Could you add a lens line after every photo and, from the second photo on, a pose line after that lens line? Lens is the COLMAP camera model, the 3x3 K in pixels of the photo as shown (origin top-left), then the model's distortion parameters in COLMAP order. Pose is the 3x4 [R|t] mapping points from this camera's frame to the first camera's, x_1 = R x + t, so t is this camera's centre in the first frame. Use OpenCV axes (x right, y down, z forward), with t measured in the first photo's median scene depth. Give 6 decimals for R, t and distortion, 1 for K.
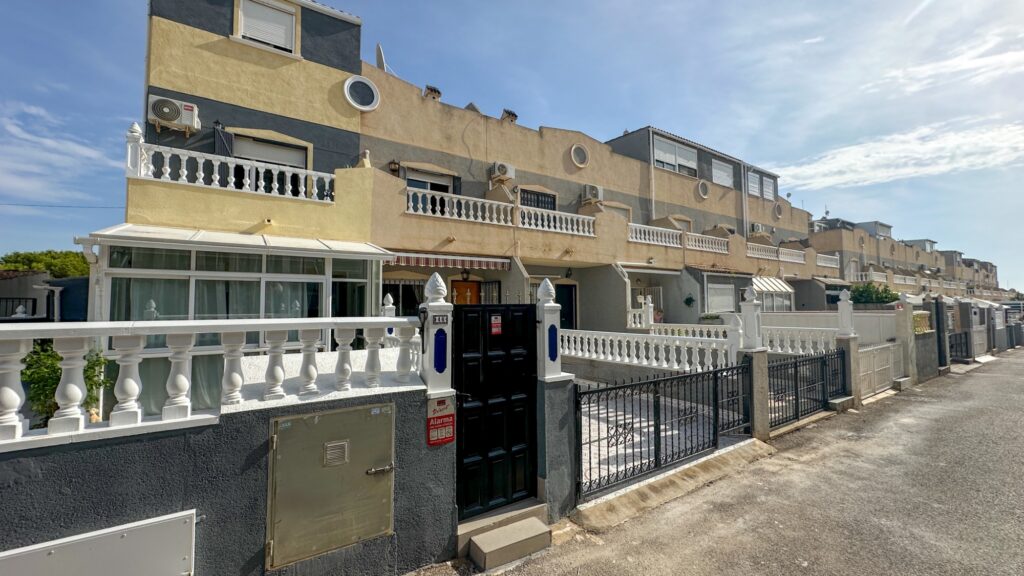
lens RADIAL K [[406.7, 0, 512.0], [0, 406.7, 288.0], [0, 0, 1]] dist [-0.001749, -0.000198]
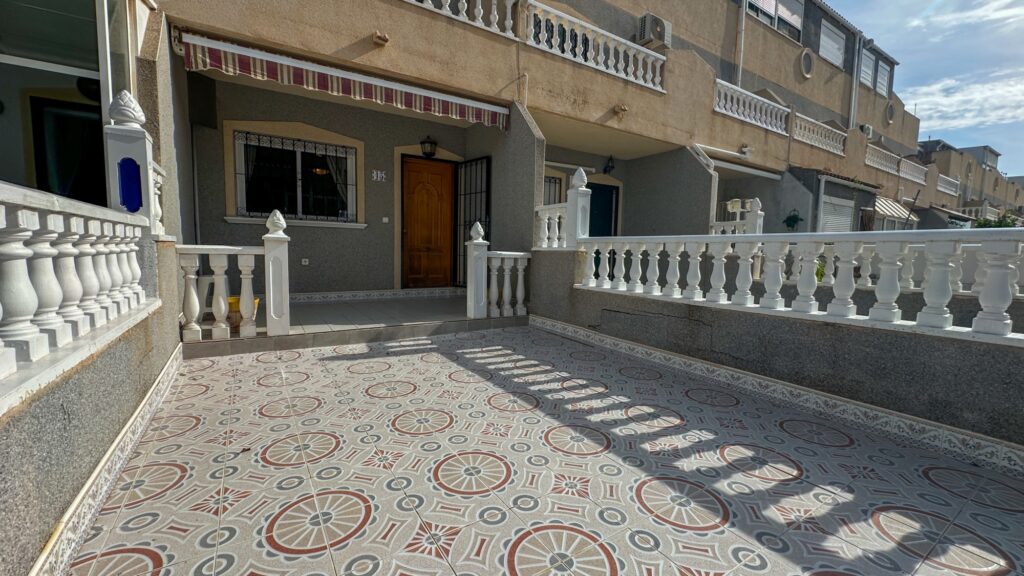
lens RADIAL K [[406.7, 0, 512.0], [0, 406.7, 288.0], [0, 0, 1]] dist [-0.001749, -0.000198]
pose [[0.999109, 0.031152, -0.028473, 0.014775], [-0.027018, 0.990405, 0.135530, 0.058760], [0.032422, -0.134640, 0.990364, 0.319318]]
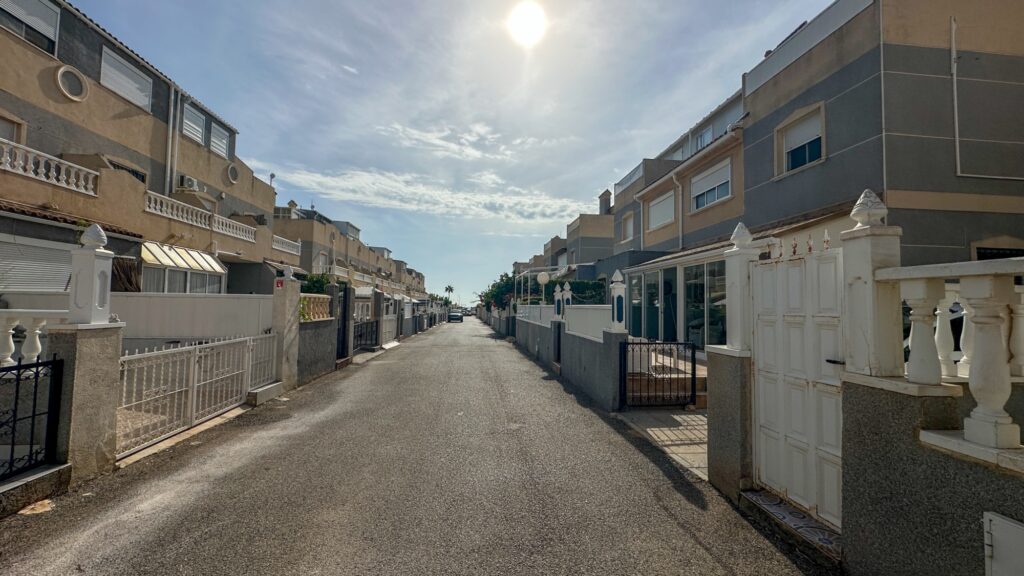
lens RADIAL K [[406.7, 0, 512.0], [0, 406.7, 288.0], [0, 0, 1]] dist [-0.001749, -0.000198]
pose [[0.471987, 0.056420, 0.879799, 0.329893], [-0.066161, 0.997403, -0.028469, 0.029073], [-0.879120, -0.044771, 0.474493, 0.187819]]
